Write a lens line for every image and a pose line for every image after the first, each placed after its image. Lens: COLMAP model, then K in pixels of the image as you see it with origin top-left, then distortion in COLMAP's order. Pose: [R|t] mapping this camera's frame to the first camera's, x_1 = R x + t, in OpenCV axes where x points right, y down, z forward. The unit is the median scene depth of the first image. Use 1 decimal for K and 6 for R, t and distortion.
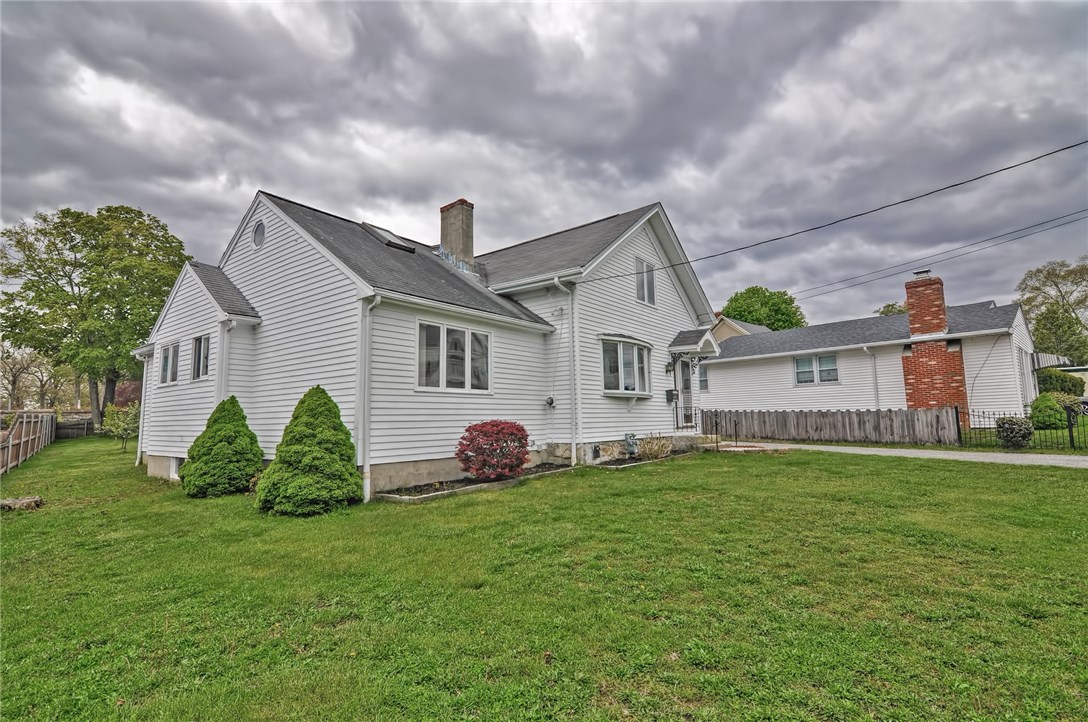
lens RADIAL K [[521.9, 0, 539.7], [0, 521.9, 359.0], [0, 0, 1]] dist [-0.003046, -0.000292]
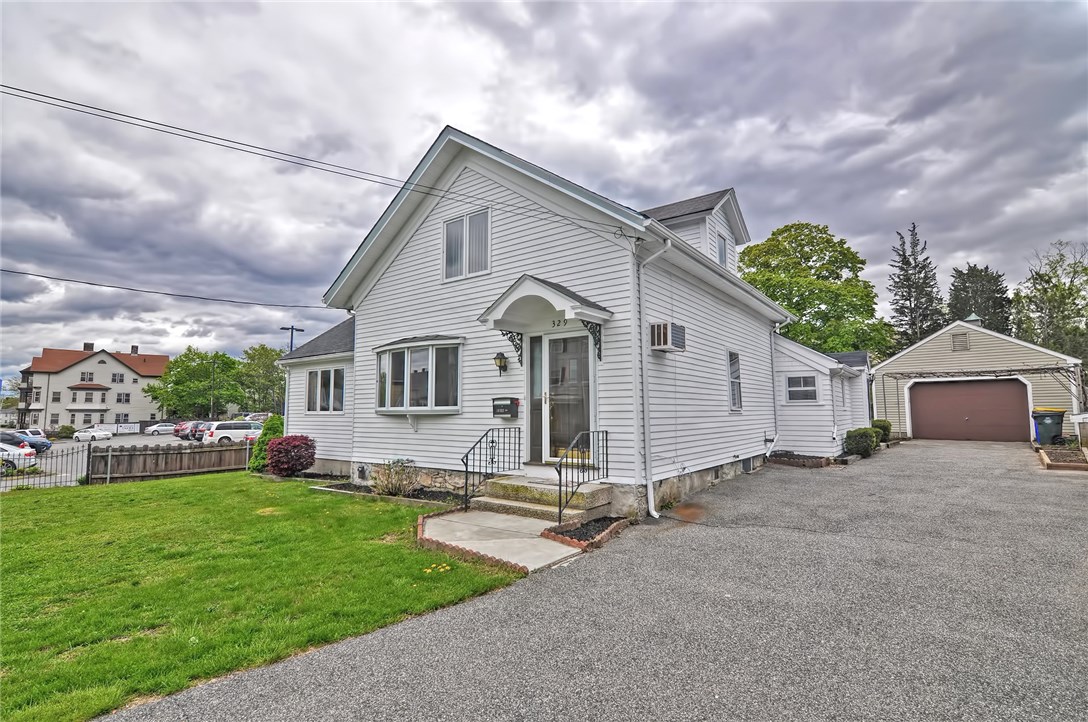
lens RADIAL K [[521.9, 0, 539.7], [0, 521.9, 359.0], [0, 0, 1]] dist [-0.003046, -0.000292]
pose [[0.024877, -0.098326, -0.994843, 1.049657], [0.108156, 0.989575, -0.095101, 0.092069], [0.993823, -0.105232, 0.035252, 1.254136]]
